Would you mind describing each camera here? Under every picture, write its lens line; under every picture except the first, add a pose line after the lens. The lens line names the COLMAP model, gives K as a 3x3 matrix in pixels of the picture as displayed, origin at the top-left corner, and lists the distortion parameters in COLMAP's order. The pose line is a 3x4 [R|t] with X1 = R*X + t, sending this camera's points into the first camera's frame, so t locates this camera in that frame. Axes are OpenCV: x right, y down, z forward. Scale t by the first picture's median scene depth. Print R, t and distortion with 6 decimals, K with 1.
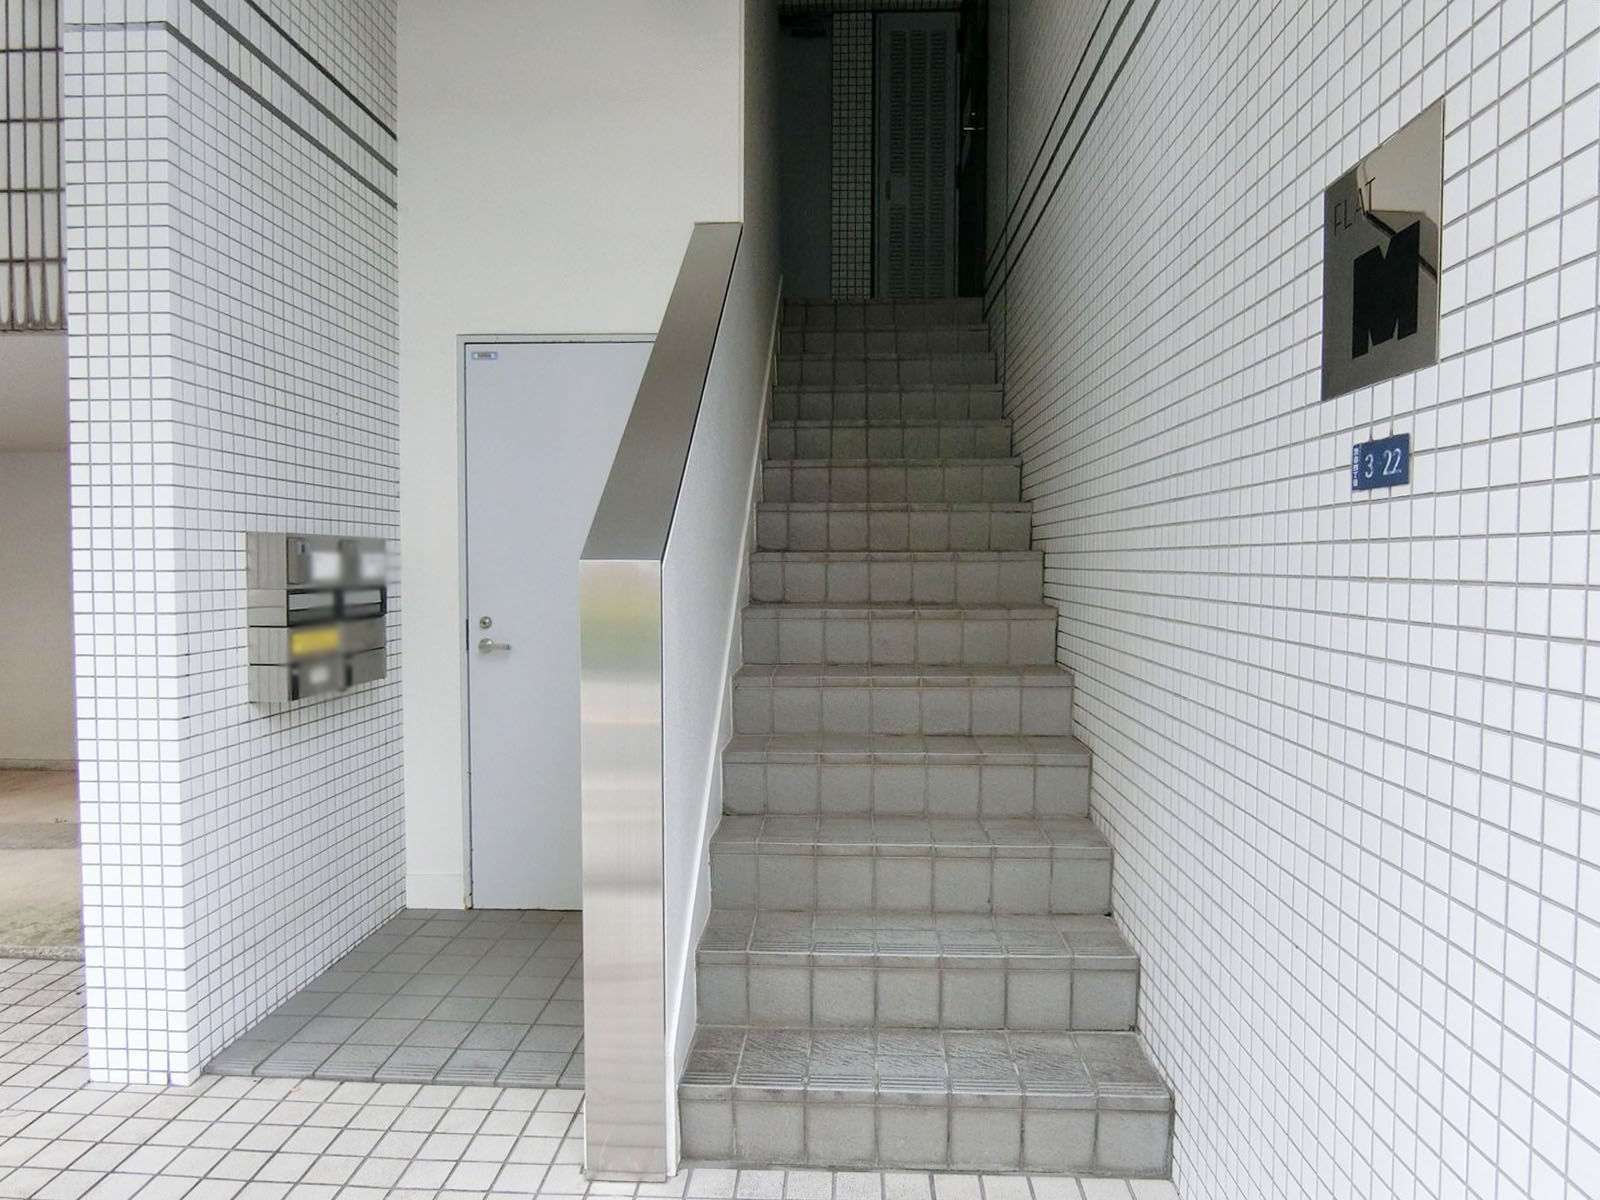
lens RADIAL K [[1042.0, 0, 794.5], [0, 1042.0, 607.2], [0, 0, 1]] dist [0.000162, 0.000646]
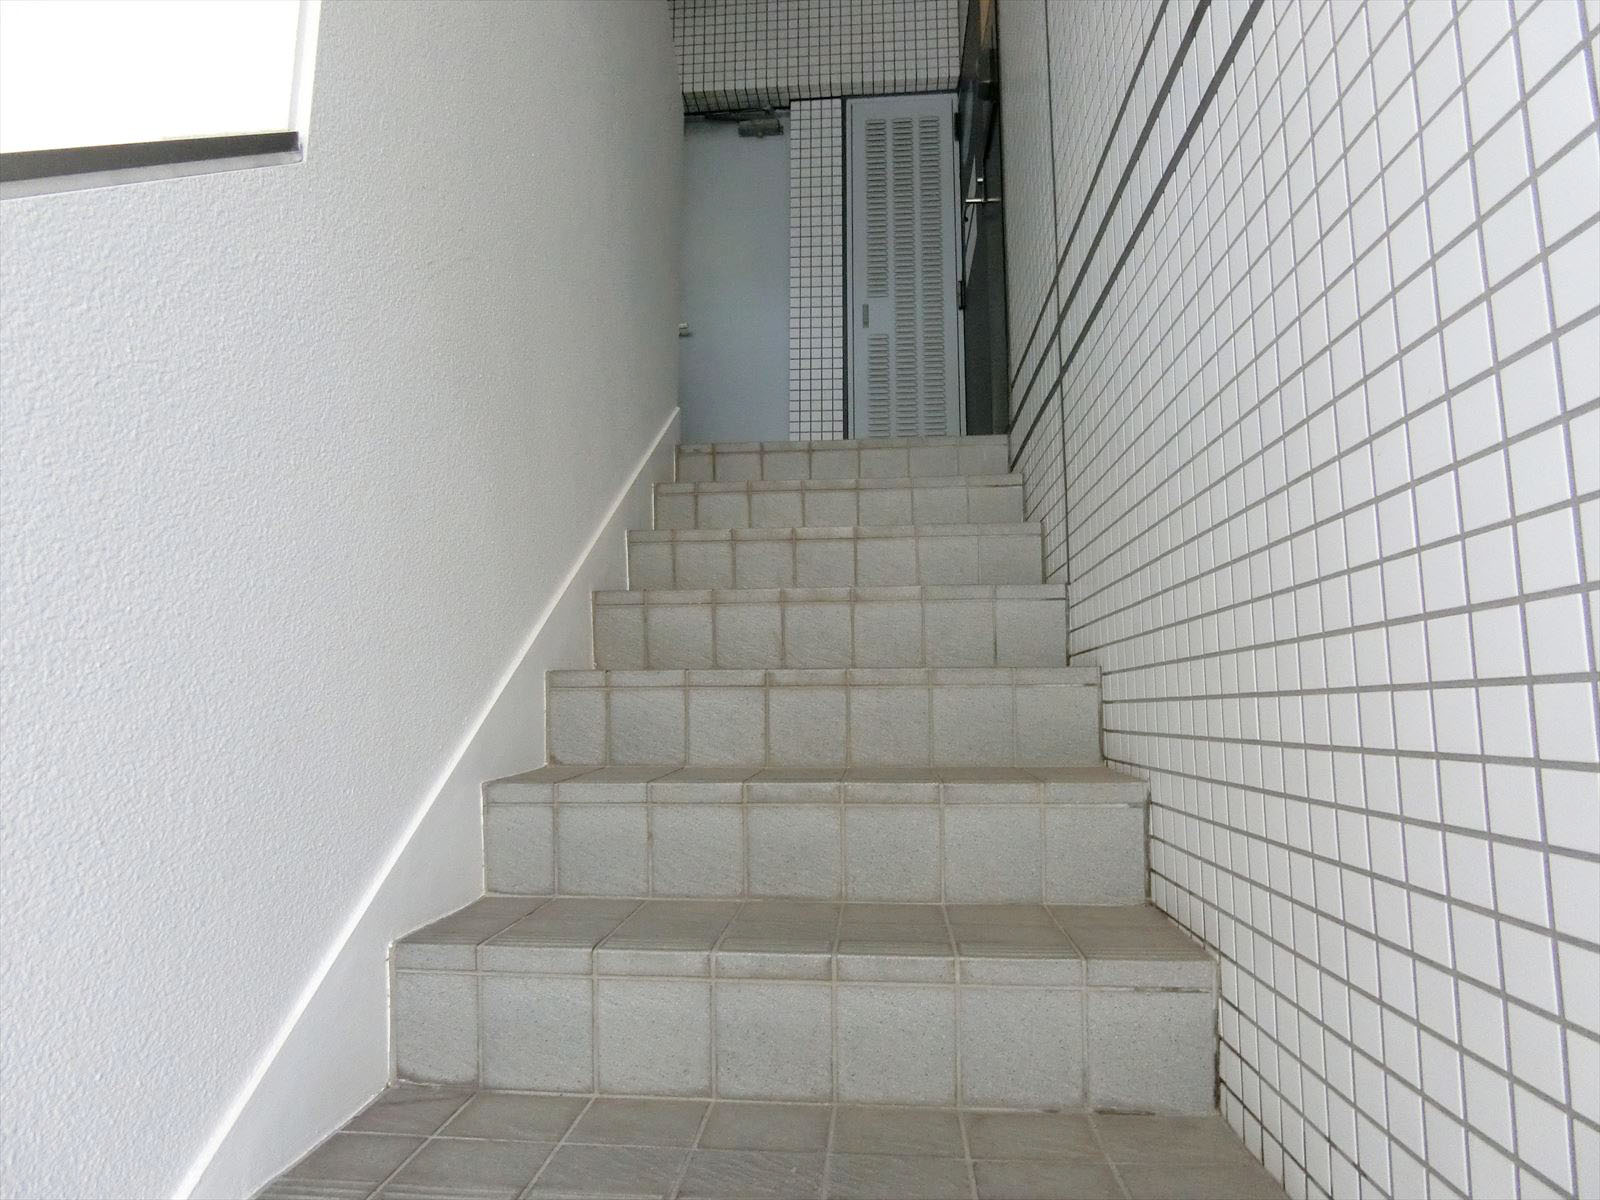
lens RADIAL K [[886.4, 0, 796.5], [0, 886.4, 602.6], [0, 0, 1]] dist [-0.005939, -0.000405]
pose [[0.999160, -0.006187, -0.040516, 0.067071], [-0.000667, 0.985954, -0.167017, -0.099491], [0.040981, 0.166903, 0.985121, 0.428808]]
